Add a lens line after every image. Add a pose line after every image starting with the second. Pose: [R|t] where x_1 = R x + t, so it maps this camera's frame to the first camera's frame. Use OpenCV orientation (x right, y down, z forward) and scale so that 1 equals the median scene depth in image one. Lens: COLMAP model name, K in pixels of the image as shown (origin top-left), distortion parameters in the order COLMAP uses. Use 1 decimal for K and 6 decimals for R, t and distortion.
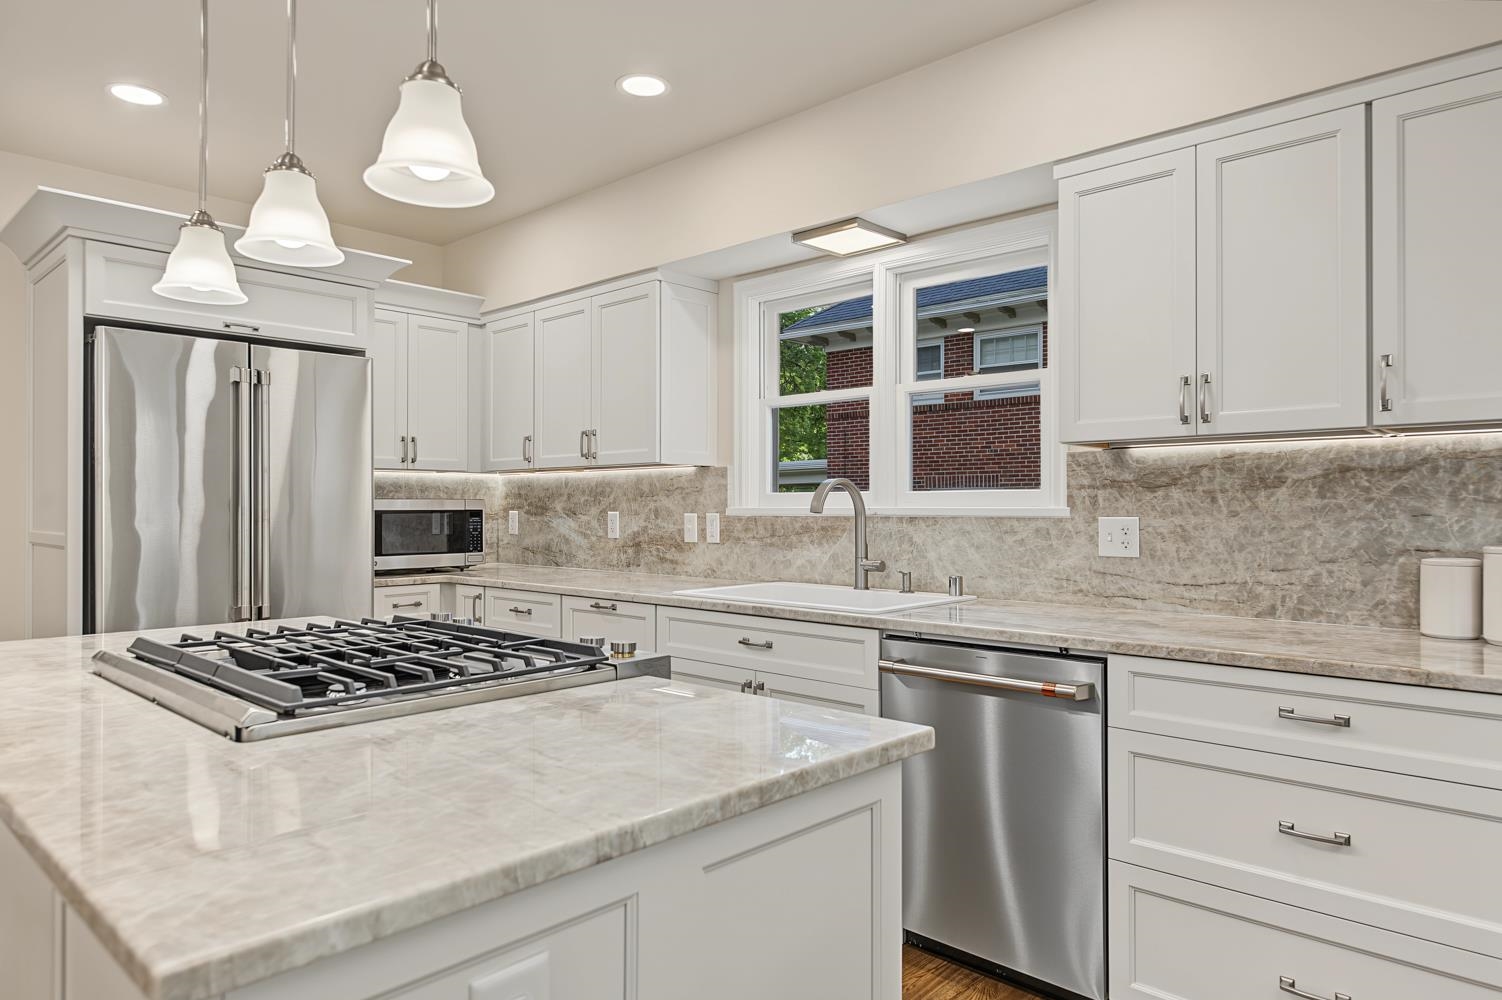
lens RADIAL K [[955.7, 0, 751.0], [0, 955.7, 500.0], [0, 0, 1]] dist [-0.001493, -0.000567]
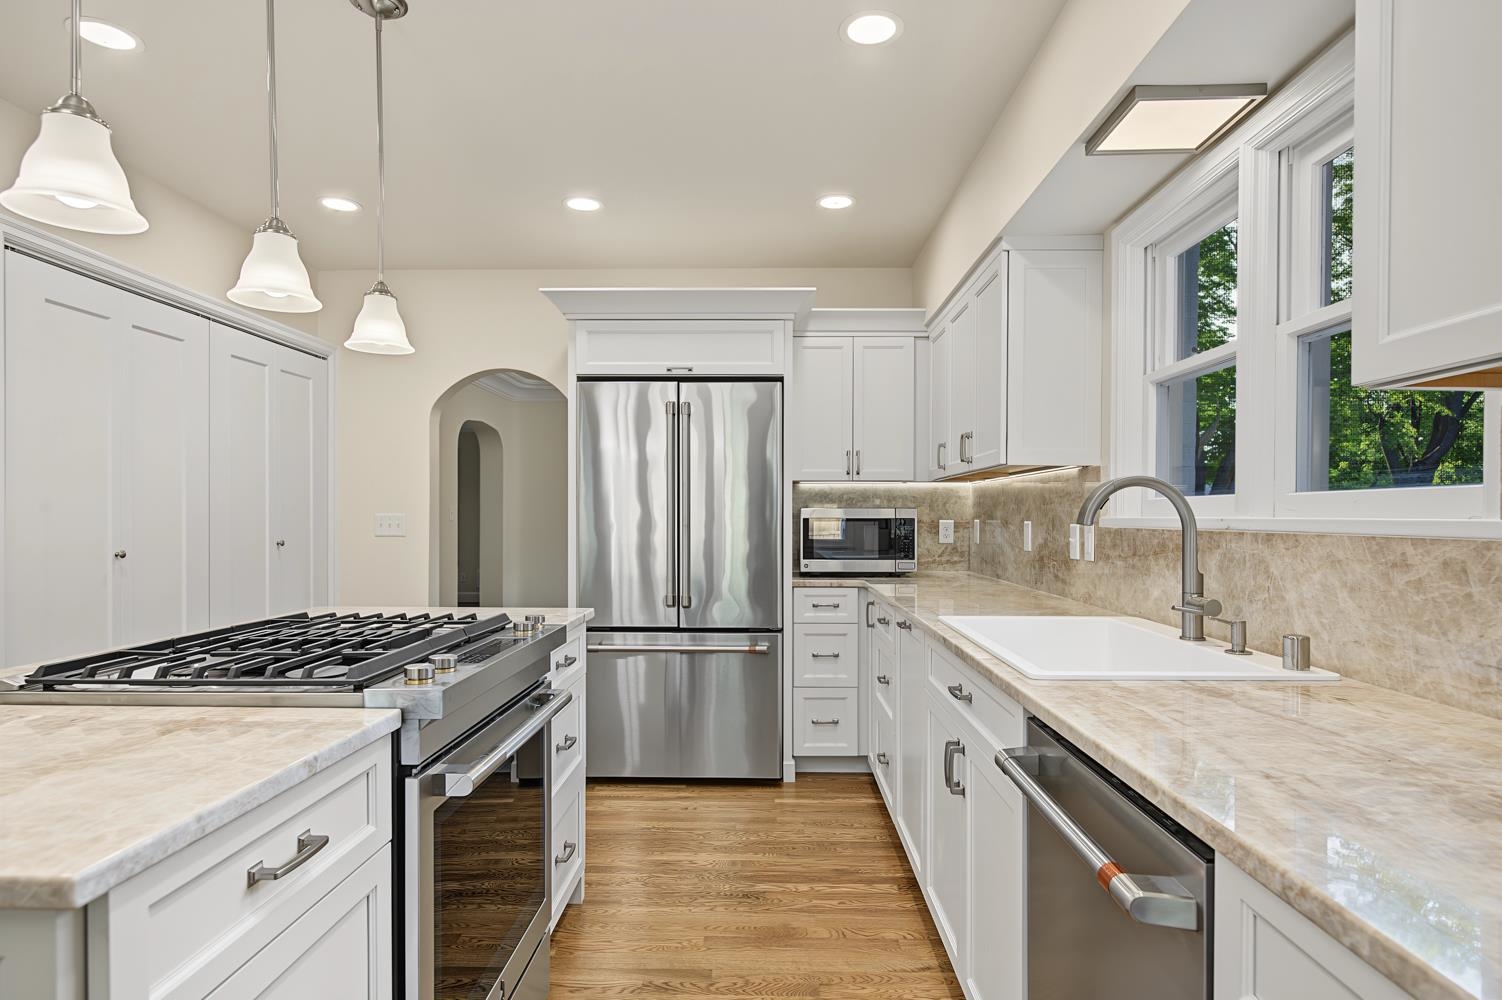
lens RADIAL K [[819.9, 0, 747.4], [0, 819.9, 519.5], [0, 0, 1]] dist [-0.001390, -0.001041]
pose [[0.663498, 0.006758, -0.748147, 0.337542], [0.002133, 0.999938, 0.010925, 0.001940], [0.748175, -0.008844, 0.663443, 0.381442]]
